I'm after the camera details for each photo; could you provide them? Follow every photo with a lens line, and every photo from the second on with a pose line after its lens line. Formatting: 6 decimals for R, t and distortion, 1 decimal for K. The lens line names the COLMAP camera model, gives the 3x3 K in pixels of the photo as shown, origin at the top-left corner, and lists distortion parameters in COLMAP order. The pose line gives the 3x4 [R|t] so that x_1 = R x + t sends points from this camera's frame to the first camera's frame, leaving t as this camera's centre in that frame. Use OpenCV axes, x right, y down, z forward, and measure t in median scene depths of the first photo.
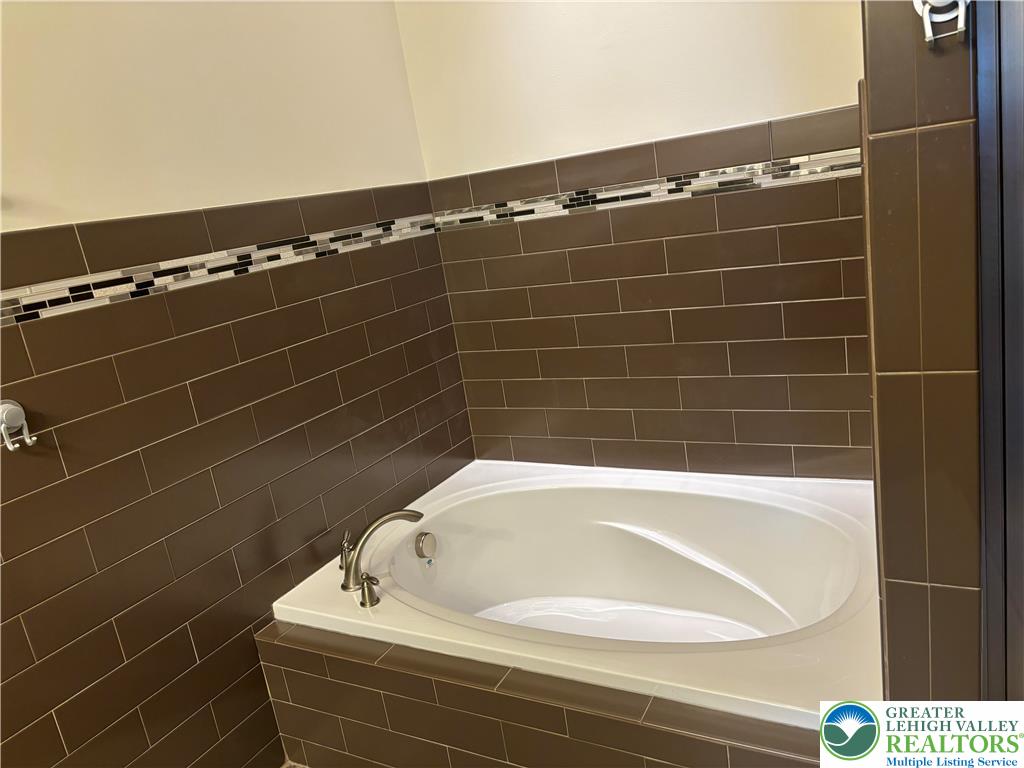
lens RADIAL K [[769.7, 0, 514.4], [0, 769.7, 384.3], [0, 0, 1]] dist [0.051142, -0.057640]
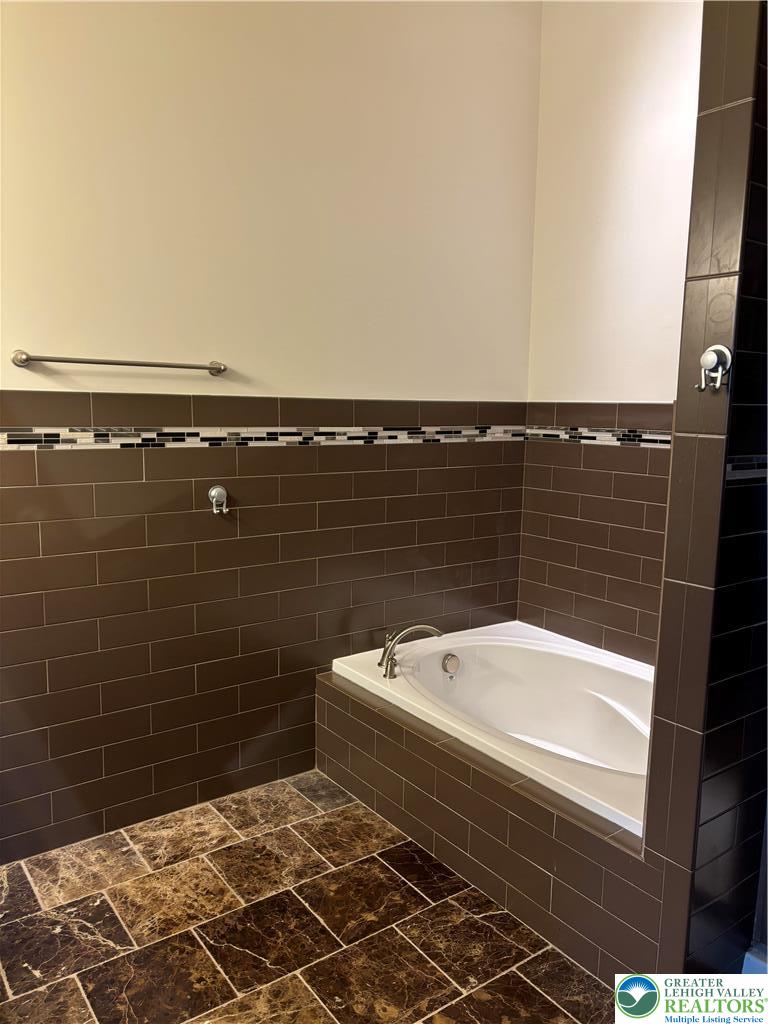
lens RADIAL K [[769.7, 0, 388.9], [0, 769.7, 519.0], [0, 0, 1]] dist [0.051142, -0.057640]
pose [[0.896168, 0.223317, -0.383422, 0.267820], [-0.251021, 0.967706, -0.023087, 0.024556], [0.365884, 0.116937, 0.923285, -0.334063]]
